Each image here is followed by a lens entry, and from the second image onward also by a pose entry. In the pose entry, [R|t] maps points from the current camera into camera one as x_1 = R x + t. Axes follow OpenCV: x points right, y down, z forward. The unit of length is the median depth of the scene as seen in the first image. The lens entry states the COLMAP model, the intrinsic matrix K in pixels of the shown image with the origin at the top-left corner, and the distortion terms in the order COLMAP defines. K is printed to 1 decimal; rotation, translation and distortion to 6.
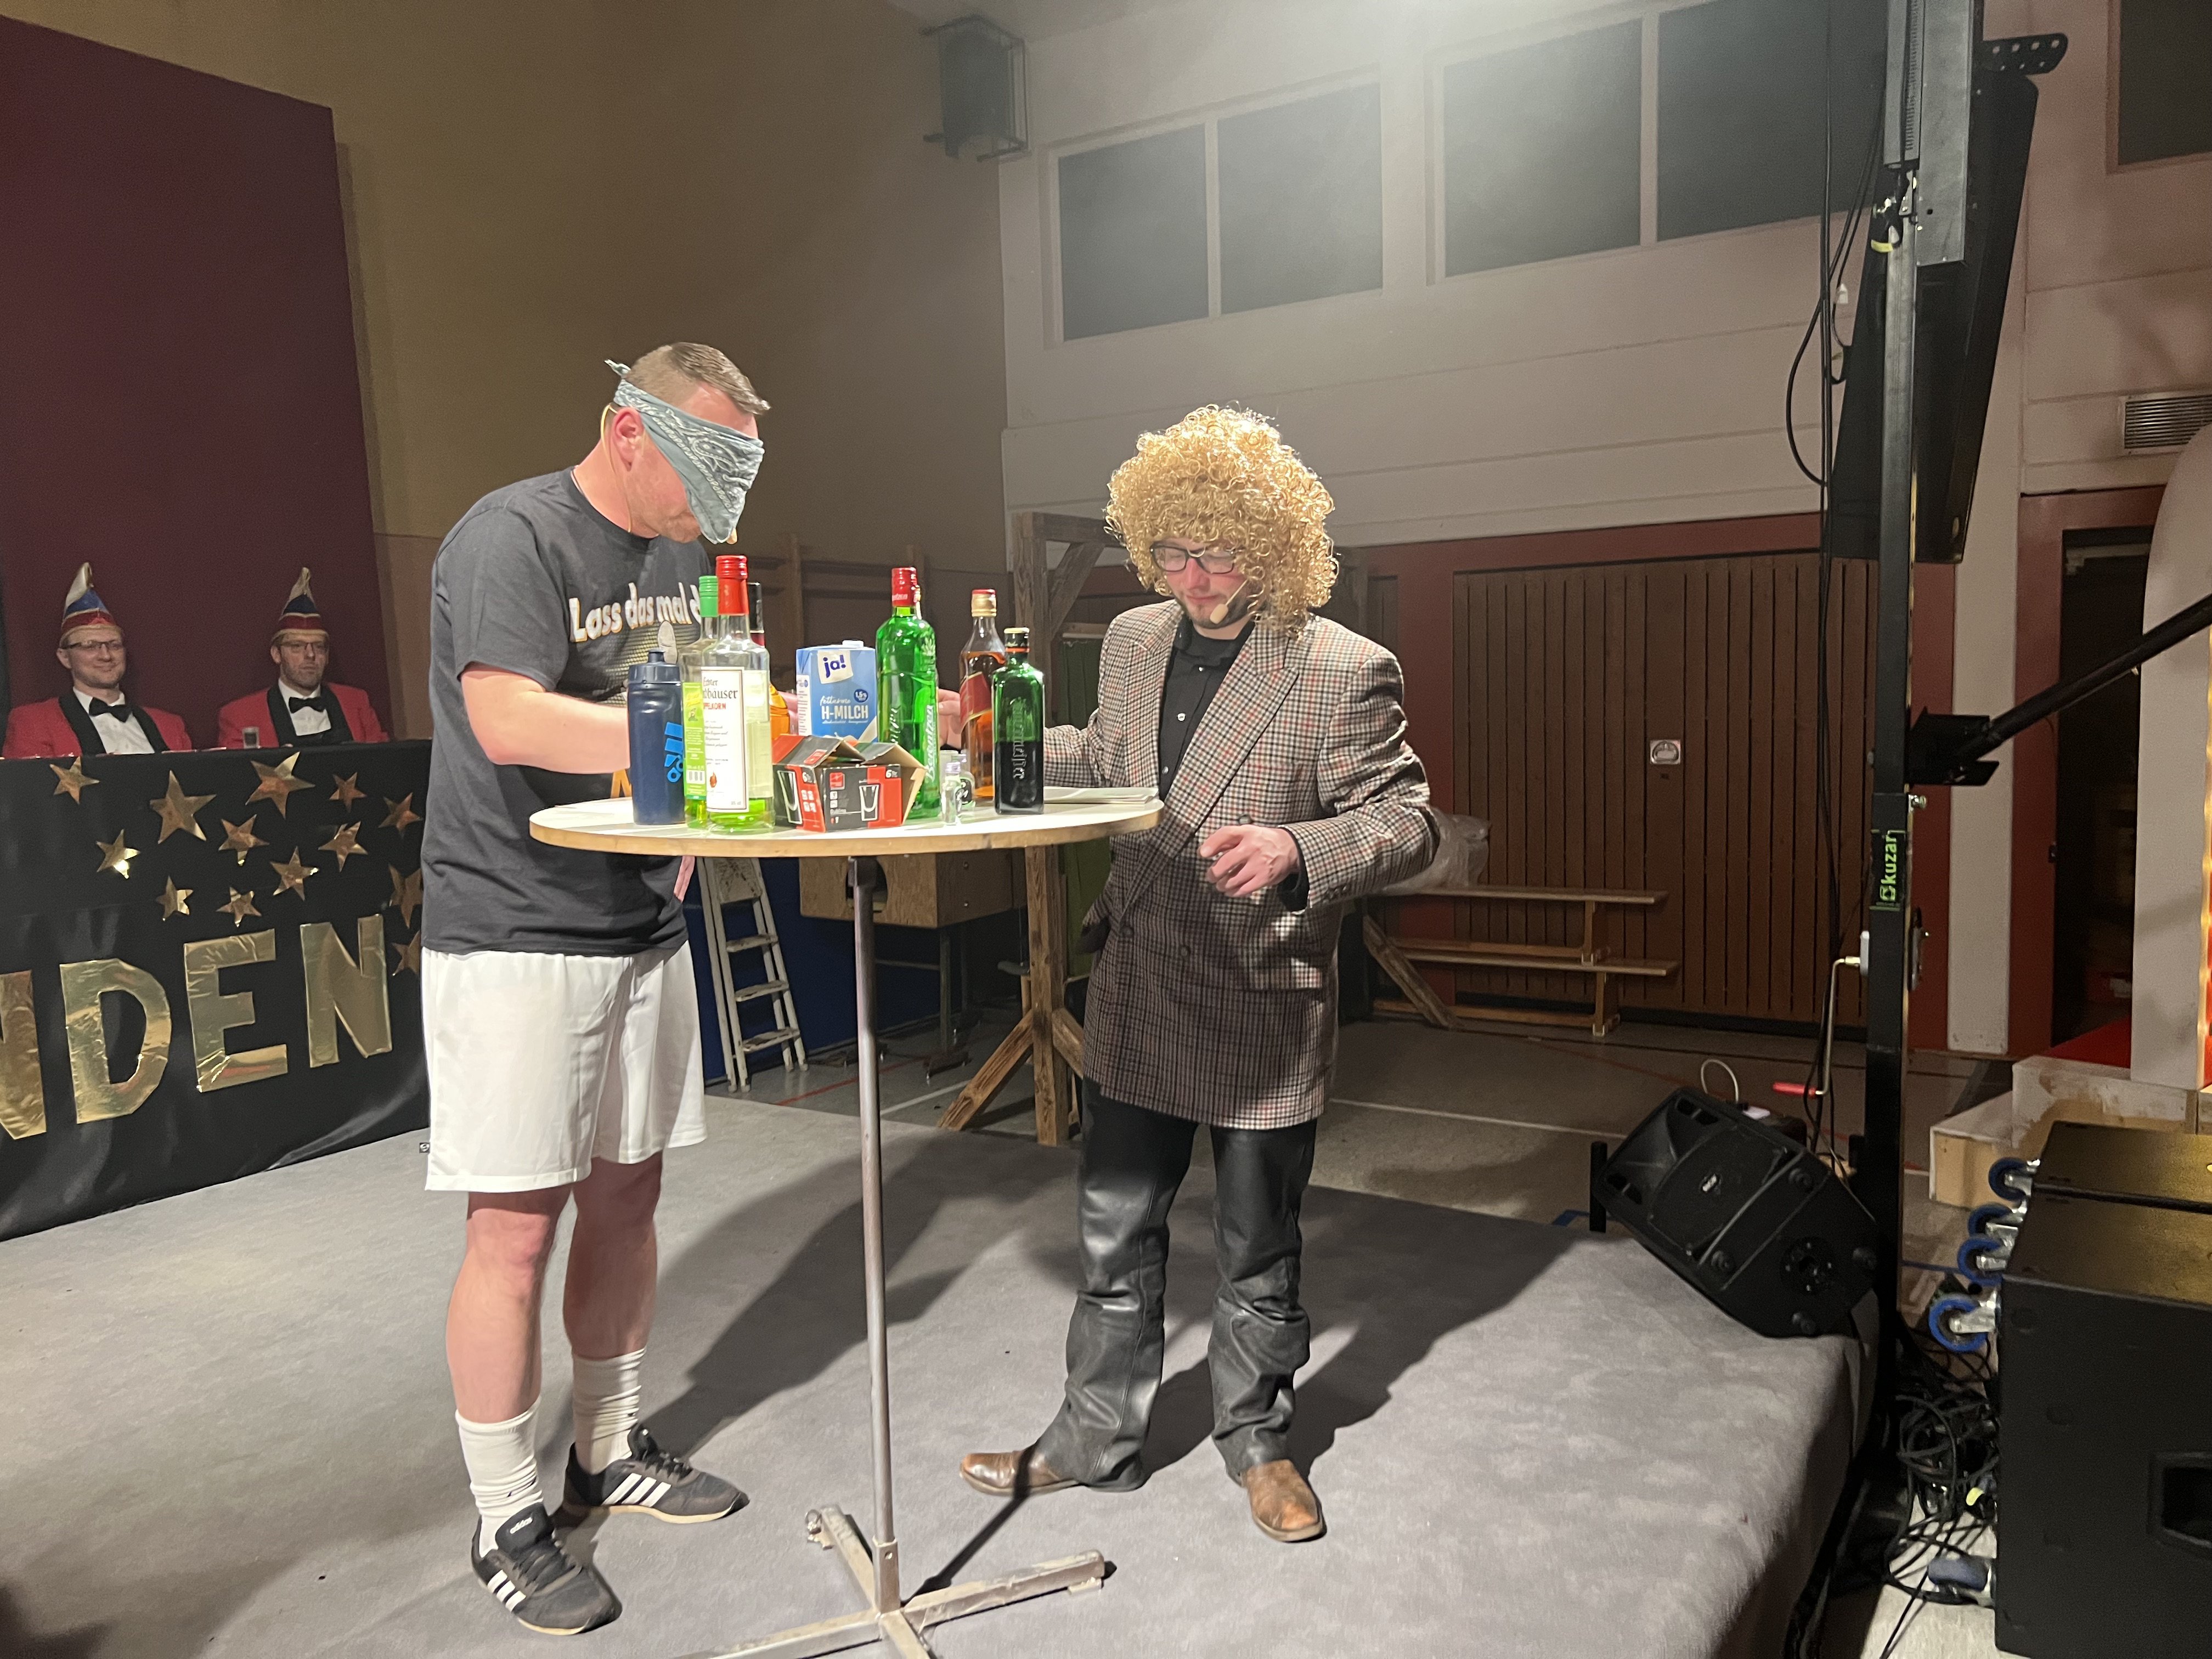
lens RADIAL K [[1664.4, 0, 1121.3], [0, 1664.4, 833.0], [0, 0, 1]] dist [0.053289, -0.054362]
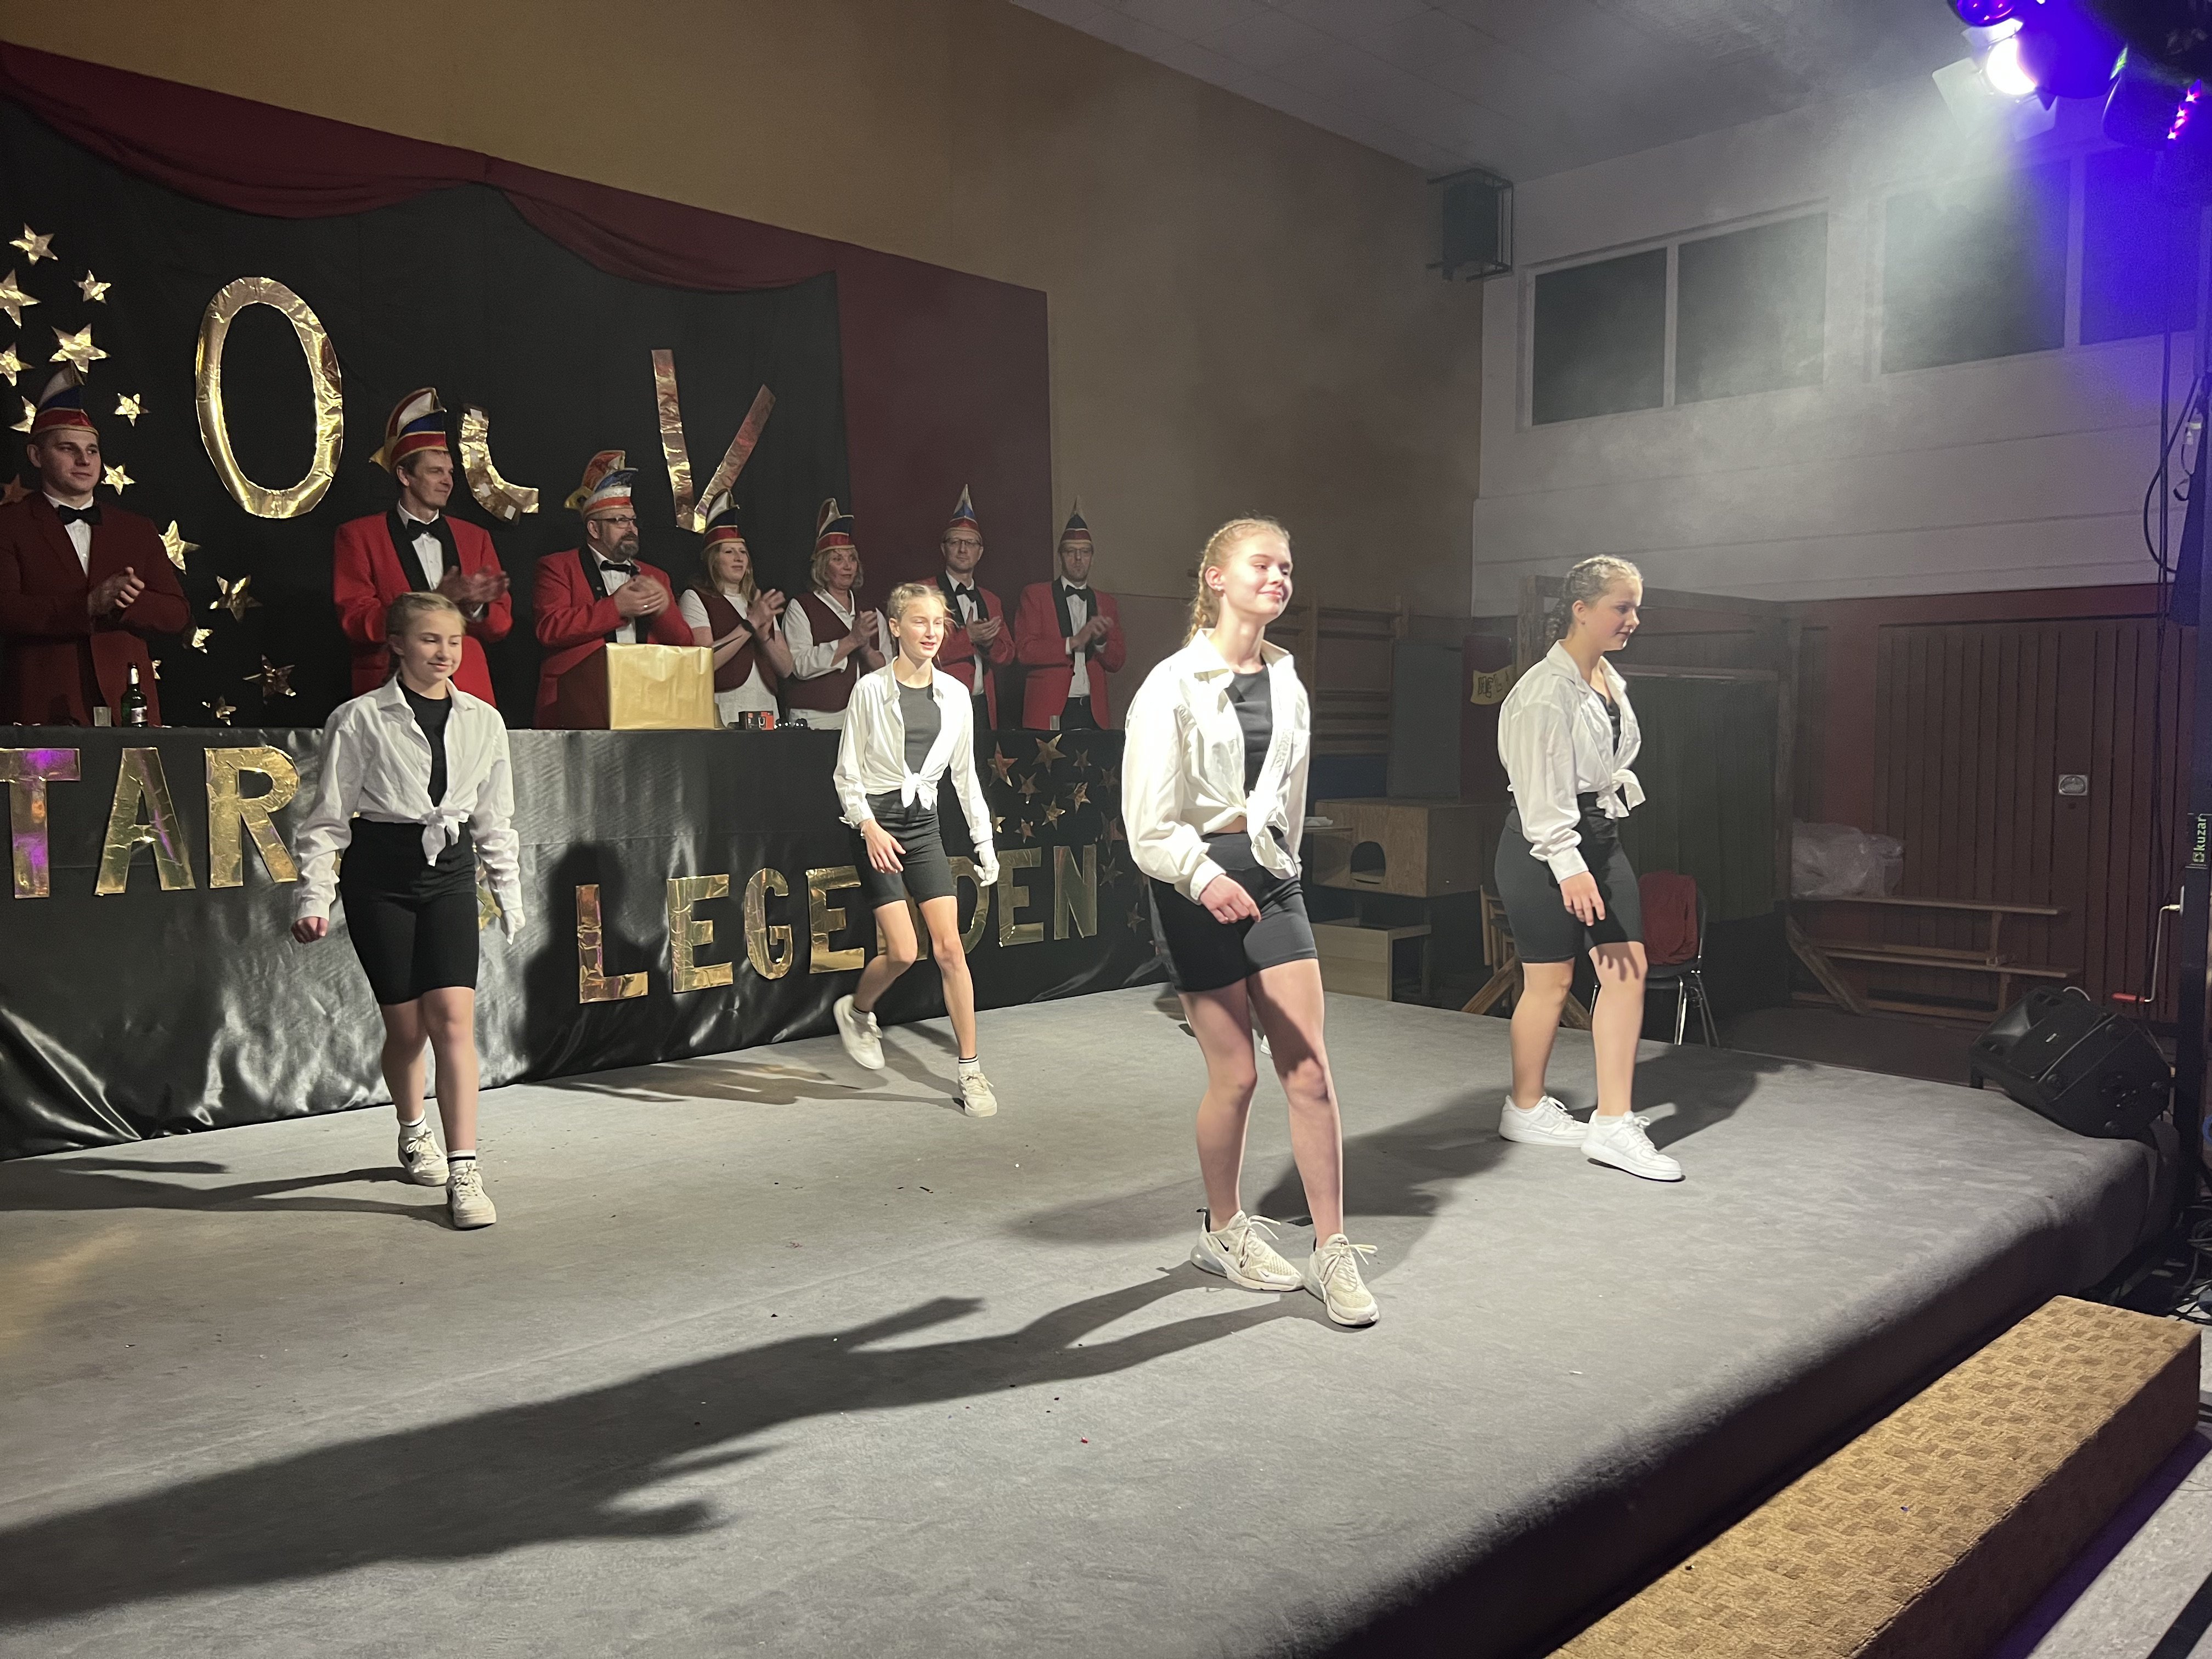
lens RADIAL K [[1664.4, 0, 1123.0], [0, 1664.4, 810.8], [0, 0, 1]] dist [0.053289, -0.054362]
pose [[0.974564, 0.043151, -0.219914, -0.091810], [-0.051058, 0.998233, -0.030395, 0.062626], [0.218214, 0.040851, 0.975046, -0.442402]]
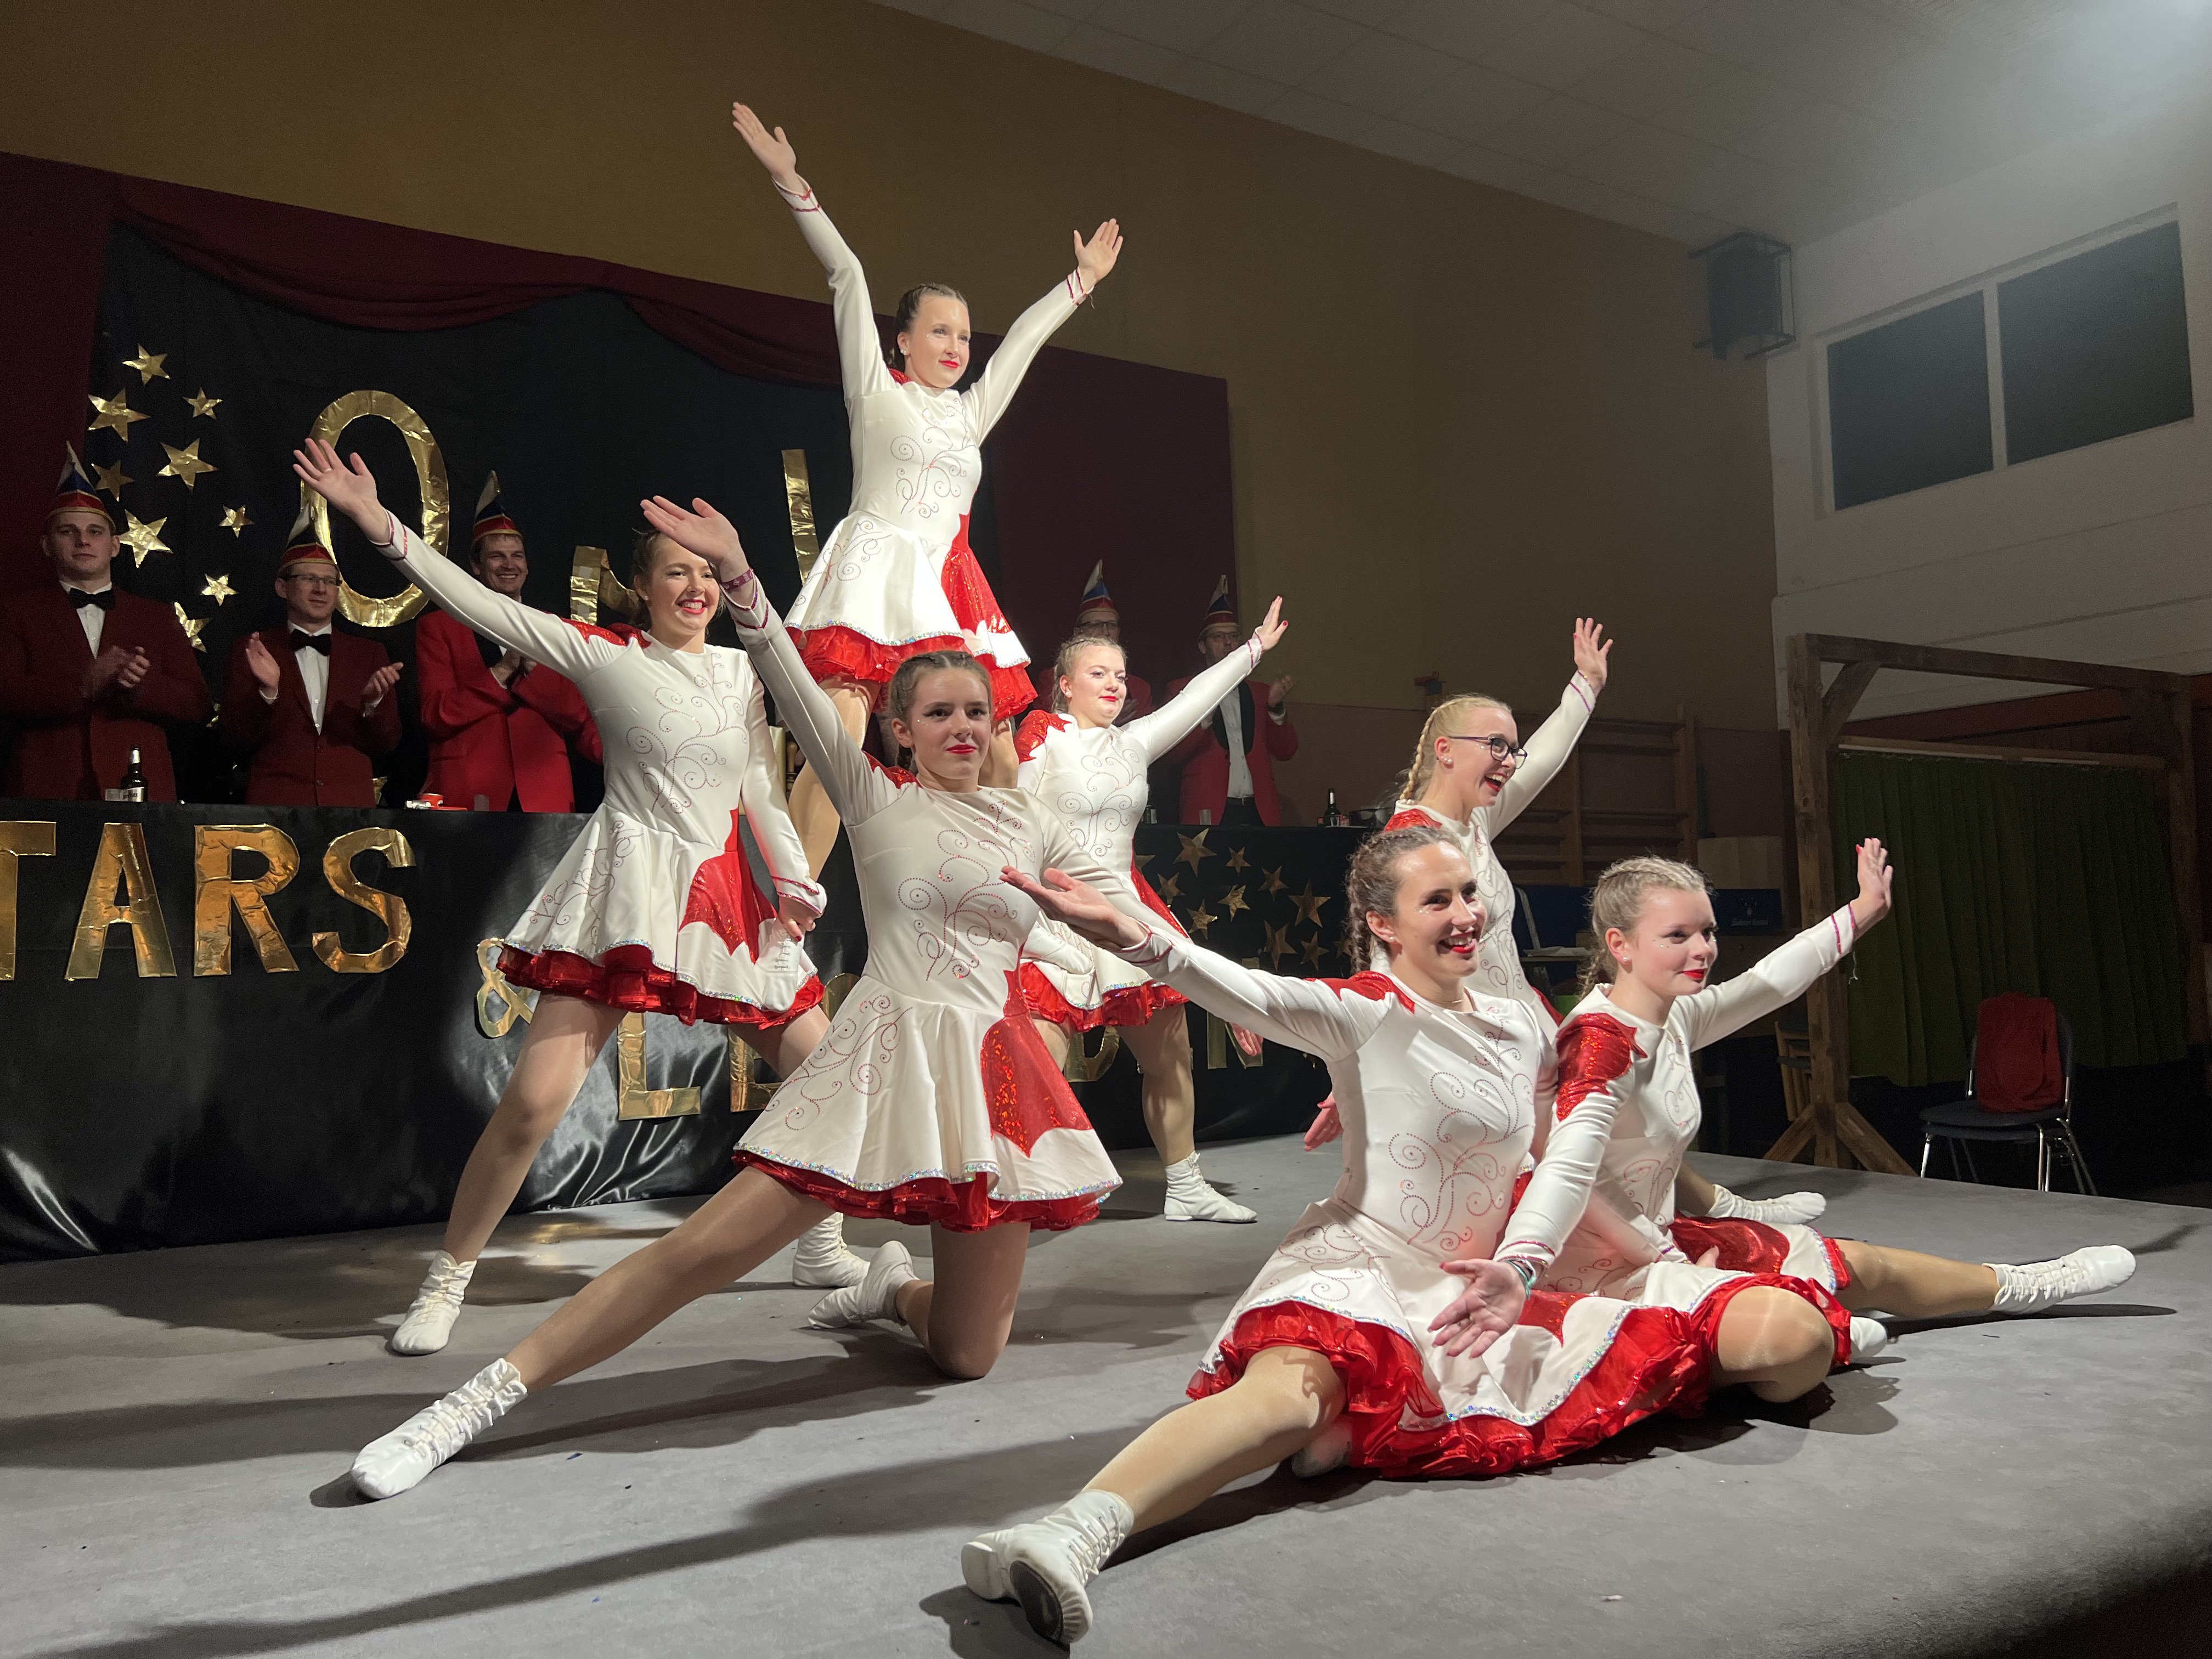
lens RADIAL K [[1664.4, 0, 1103.6], [0, 1664.4, 820.7], [0, 0, 1]] dist [0.053289, -0.054362]
pose [[0.900597, -0.024860, -0.433944, 0.008320], [-0.041211, 0.988982, -0.142186, 0.130696], [0.432697, 0.145935, 0.889649, -0.200022]]
